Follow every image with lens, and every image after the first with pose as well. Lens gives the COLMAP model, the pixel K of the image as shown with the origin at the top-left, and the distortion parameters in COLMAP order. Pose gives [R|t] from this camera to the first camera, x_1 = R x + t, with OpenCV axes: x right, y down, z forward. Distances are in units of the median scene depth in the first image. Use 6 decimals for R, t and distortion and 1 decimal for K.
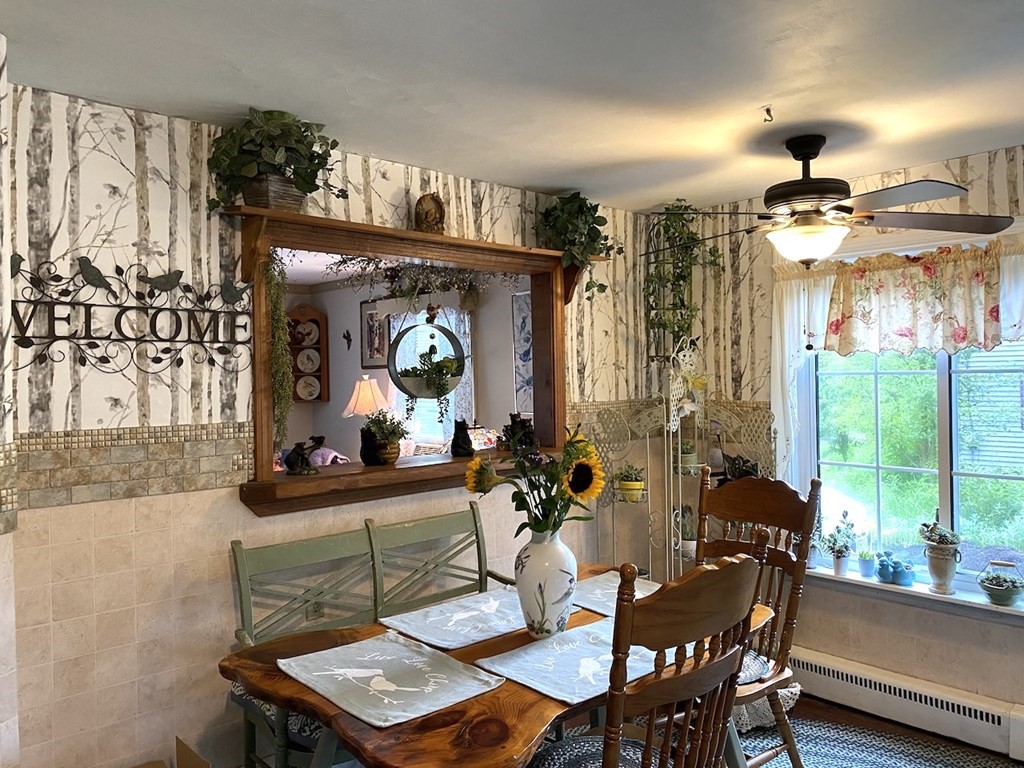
lens RADIAL K [[787.4, 0, 508.4], [0, 787.4, 378.1], [0, 0, 1]] dist [0.051914, -0.056414]
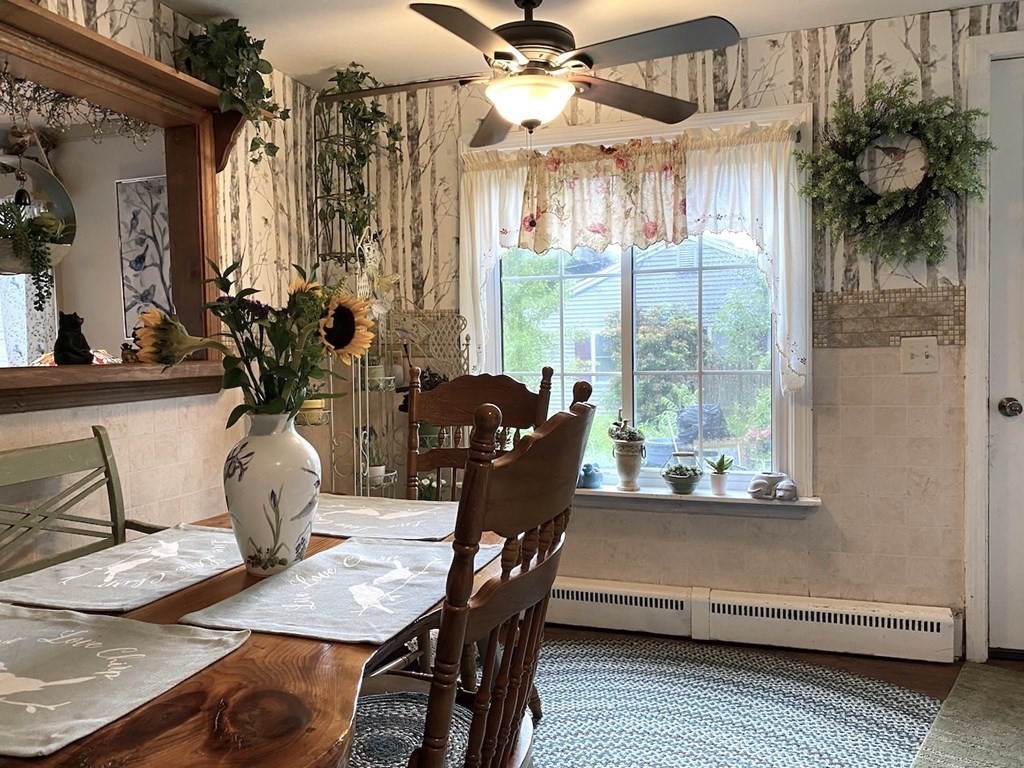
lens RADIAL K [[780.0, 0, 508.9], [0, 780.0, 386.4], [0, 0, 1]] dist [0.047387, -0.062647]
pose [[0.867186, -0.024438, 0.497385, -0.075730], [0.006081, 0.999240, 0.038493, 0.099274], [-0.497948, -0.030357, 0.866675, 0.224134]]
